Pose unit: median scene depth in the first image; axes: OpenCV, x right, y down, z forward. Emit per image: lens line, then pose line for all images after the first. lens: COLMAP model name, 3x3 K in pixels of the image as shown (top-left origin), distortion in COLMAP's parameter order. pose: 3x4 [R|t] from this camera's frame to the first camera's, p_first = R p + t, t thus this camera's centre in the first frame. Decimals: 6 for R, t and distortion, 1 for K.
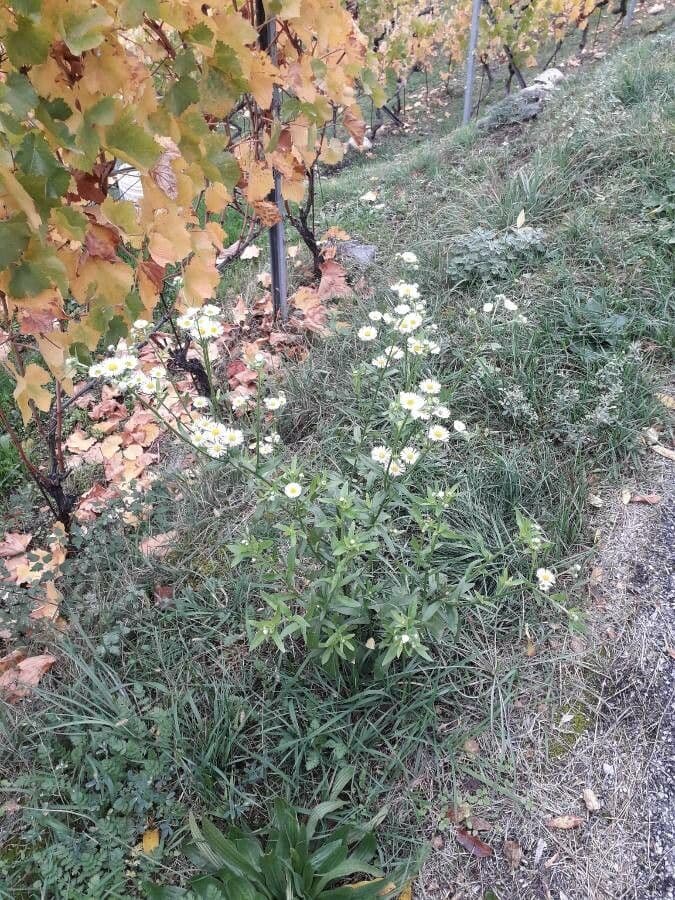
lens RADIAL K [[732.3, 0, 350.3], [0, 732.3, 448.9], [0, 0, 1]] dist [0.008348, -0.002313]
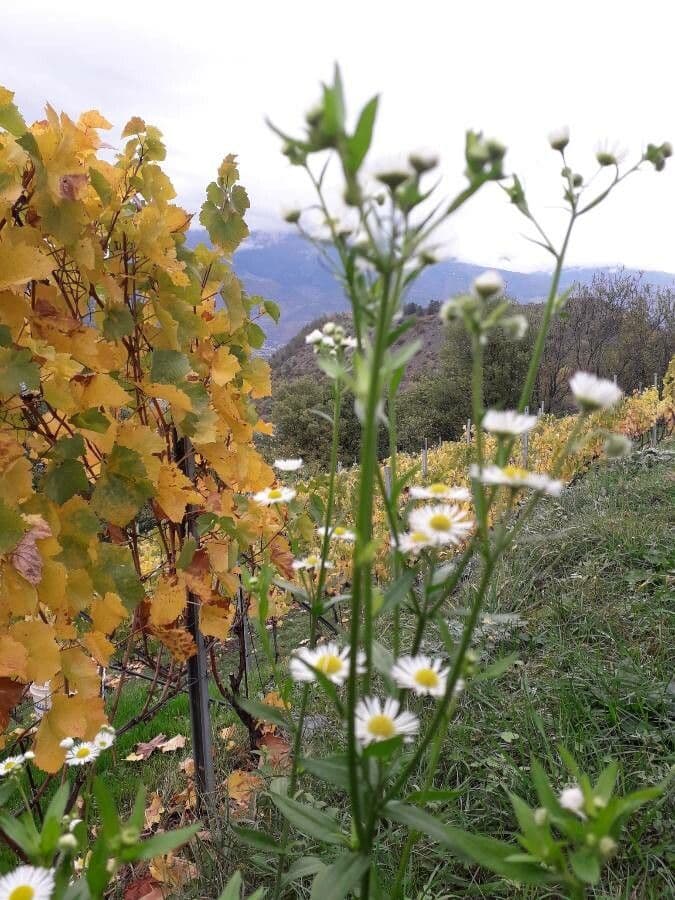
lens RADIAL K [[732.3, 0, 350.3], [0, 732.3, 448.9], [0, 0, 1]] dist [0.008348, -0.002313]
pose [[0.991932, -0.078300, 0.099699, 0.009511], [0.123801, 0.767540, -0.628932, 0.045251], [-0.027277, 0.636201, 0.771041, 0.260310]]
